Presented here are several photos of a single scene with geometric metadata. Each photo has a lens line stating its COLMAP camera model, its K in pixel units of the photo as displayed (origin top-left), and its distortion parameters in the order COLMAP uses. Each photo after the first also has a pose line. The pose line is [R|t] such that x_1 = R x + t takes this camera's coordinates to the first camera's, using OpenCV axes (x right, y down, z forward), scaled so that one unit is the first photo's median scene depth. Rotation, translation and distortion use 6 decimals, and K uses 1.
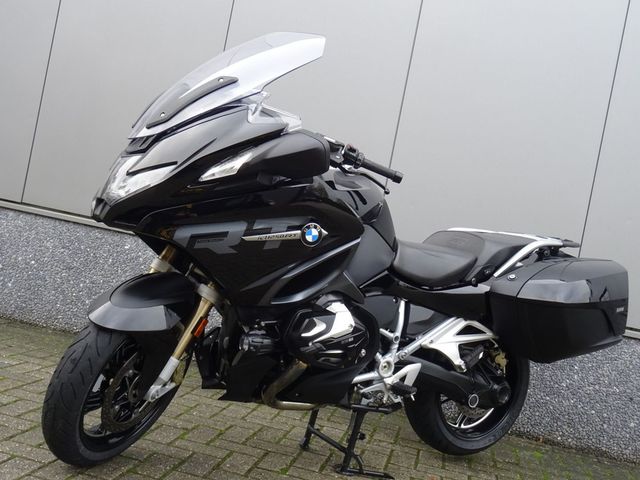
lens RADIAL K [[746.5, 0, 320.0], [0, 746.5, 240.0], [0, 0, 1]] dist [-0.004493, -0.002096]
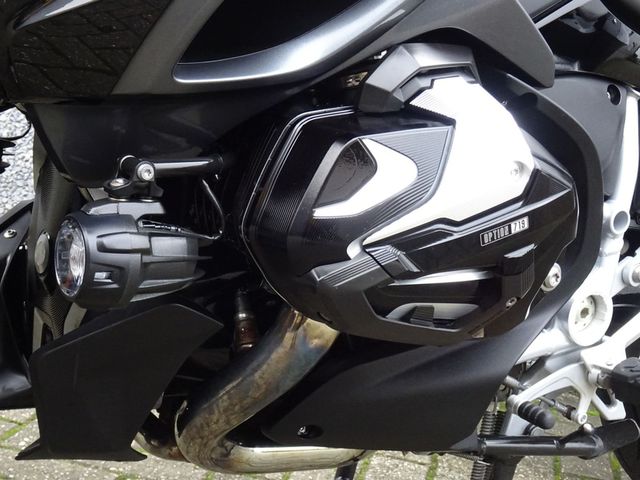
lens RADIAL K [[1086.4, 0, 320.0], [0, 1086.4, 240.0], [0, 0, 1]] dist [0.000943, 0.011684]
pose [[0.999380, -0.034925, -0.004510, -0.021024], [0.035214, 0.989934, 0.137079, 0.086999], [-0.000323, -0.137152, 0.990550, 0.647683]]
